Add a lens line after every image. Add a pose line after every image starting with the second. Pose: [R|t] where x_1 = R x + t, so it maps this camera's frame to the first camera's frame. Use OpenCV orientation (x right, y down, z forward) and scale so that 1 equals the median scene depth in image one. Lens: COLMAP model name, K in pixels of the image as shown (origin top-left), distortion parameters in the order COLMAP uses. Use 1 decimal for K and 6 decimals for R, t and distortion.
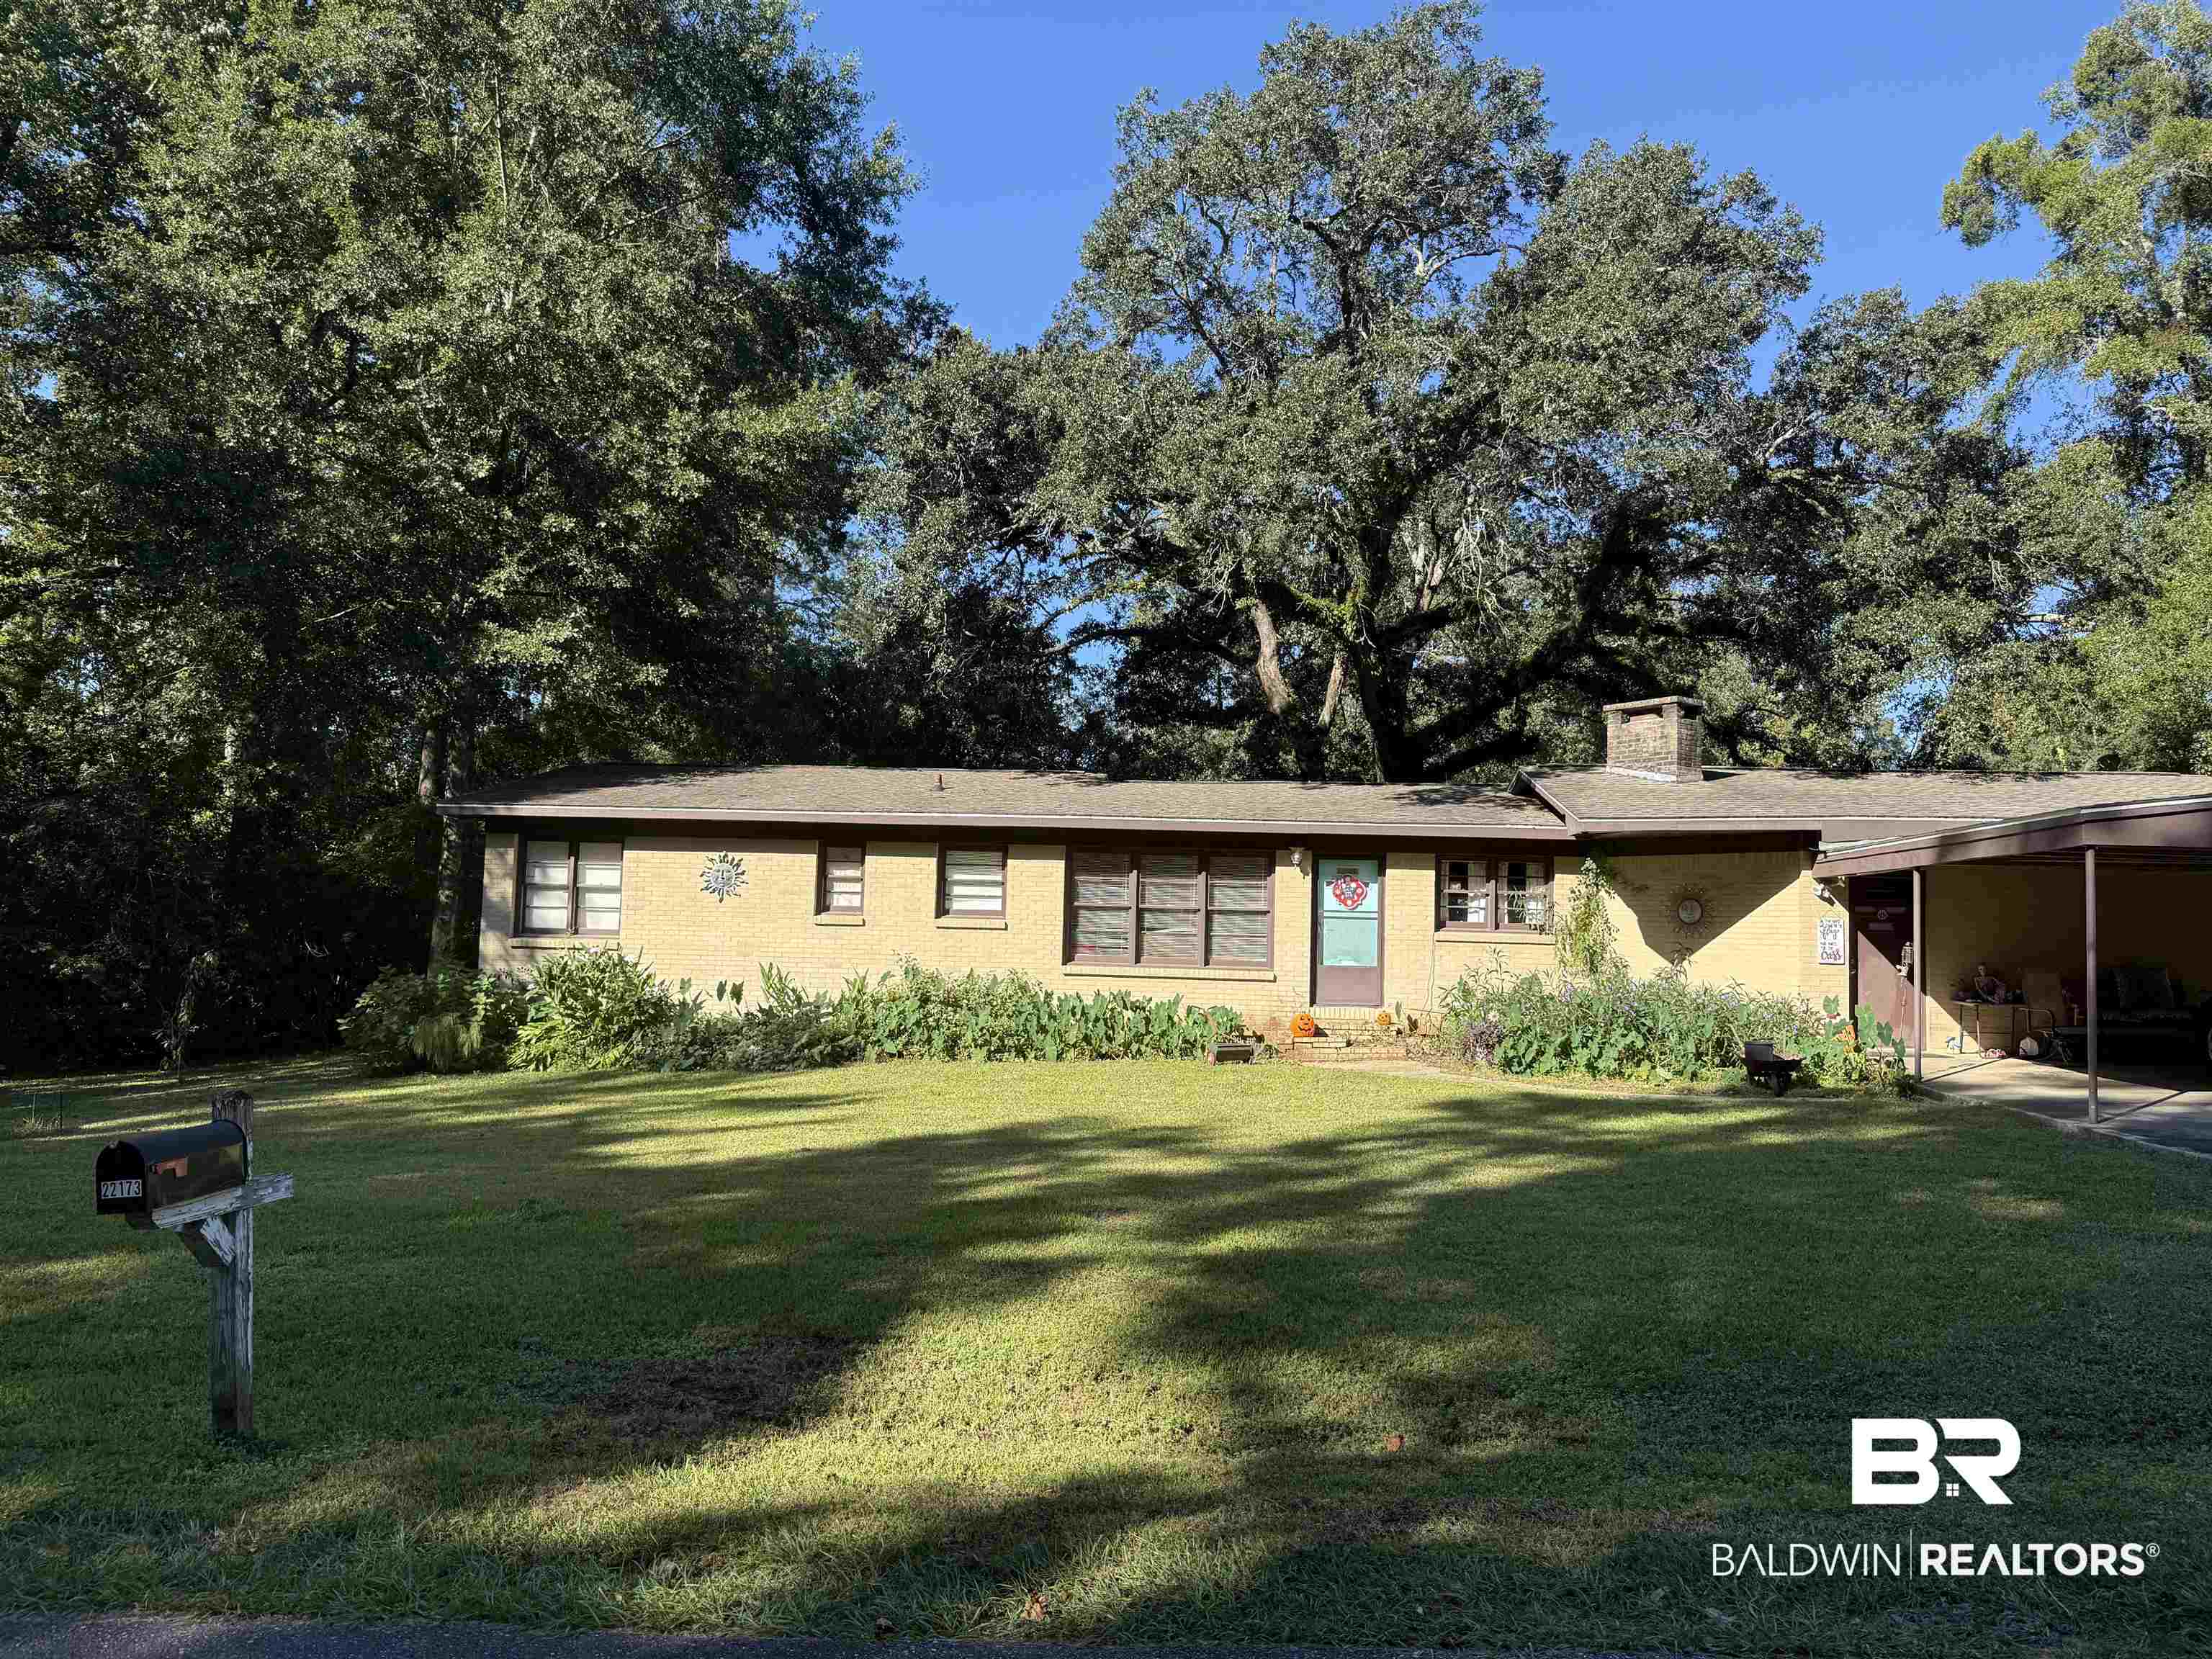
lens RADIAL K [[1537.7, 0, 1106.0], [0, 1537.7, 829.5], [0, 0, 1]] dist [0.166998, -0.308887]
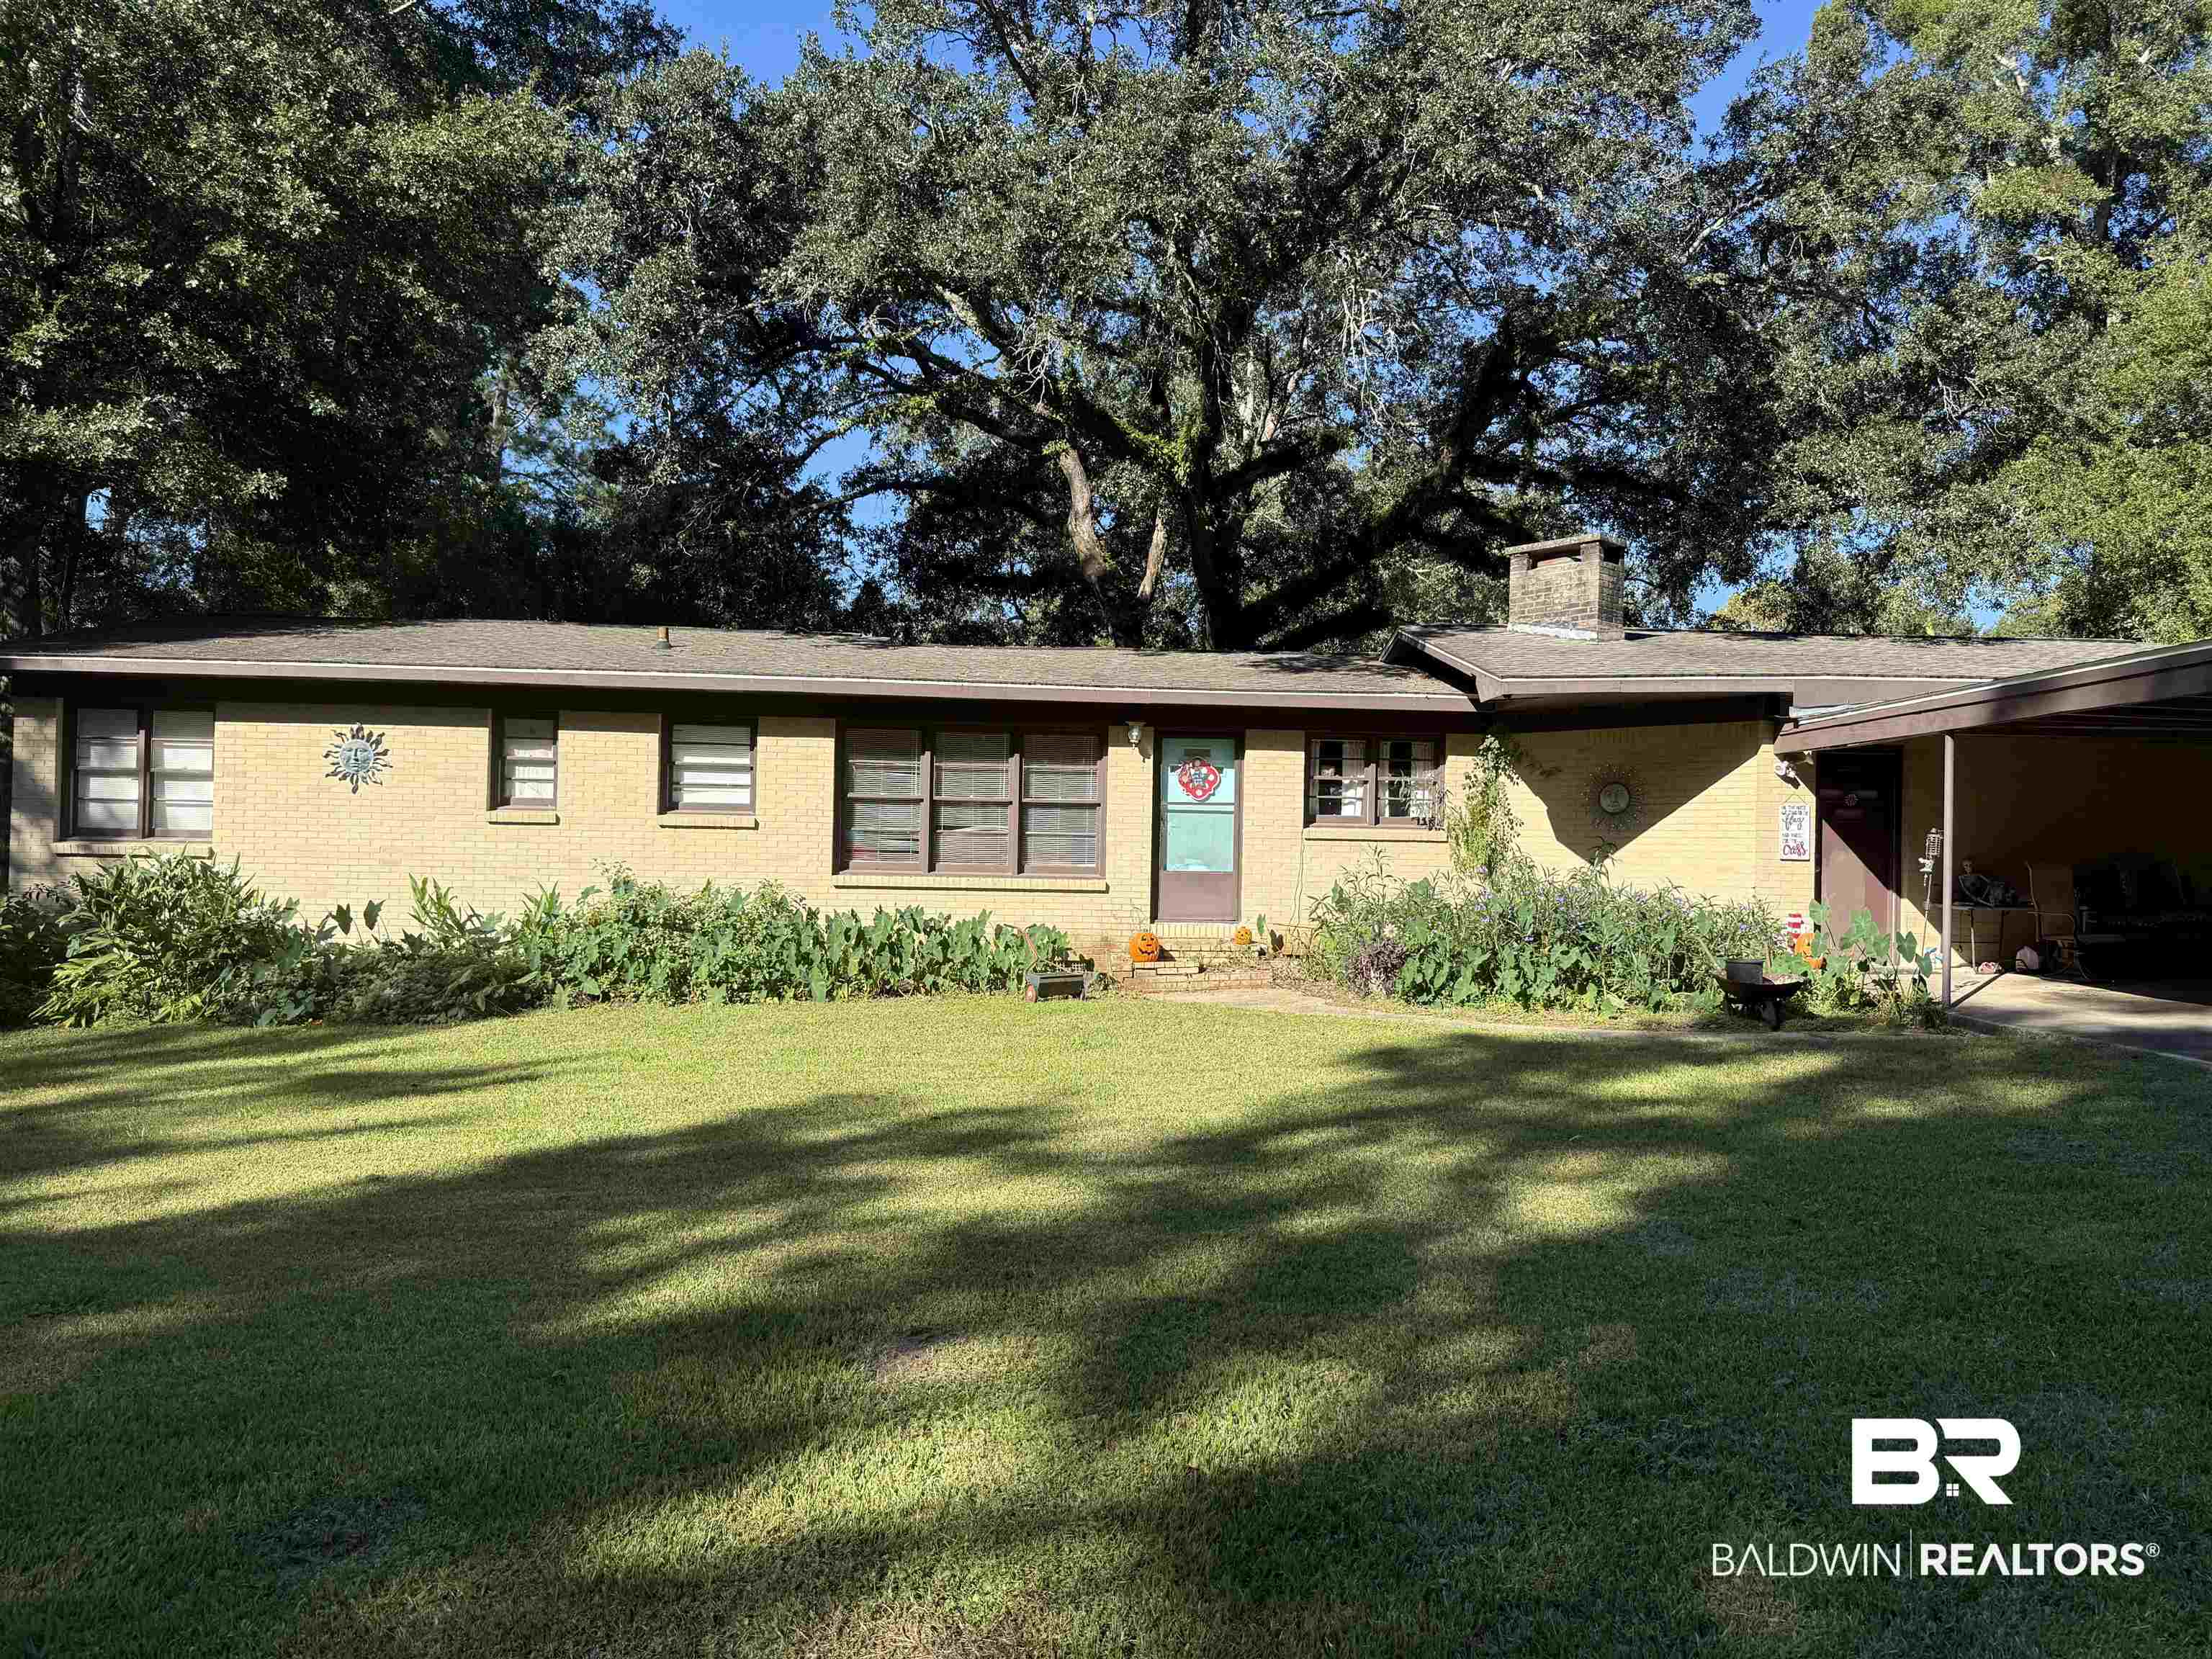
lens RADIAL K [[1537.7, 0, 1106.0], [0, 1537.7, 829.5], [0, 0, 1]] dist [0.166998, -0.308887]
pose [[0.990284, -0.005130, 0.138964, -0.000388], [-0.002305, 0.998576, 0.053291, 0.024428], [-0.139039, -0.053093, 0.988863, 0.222506]]
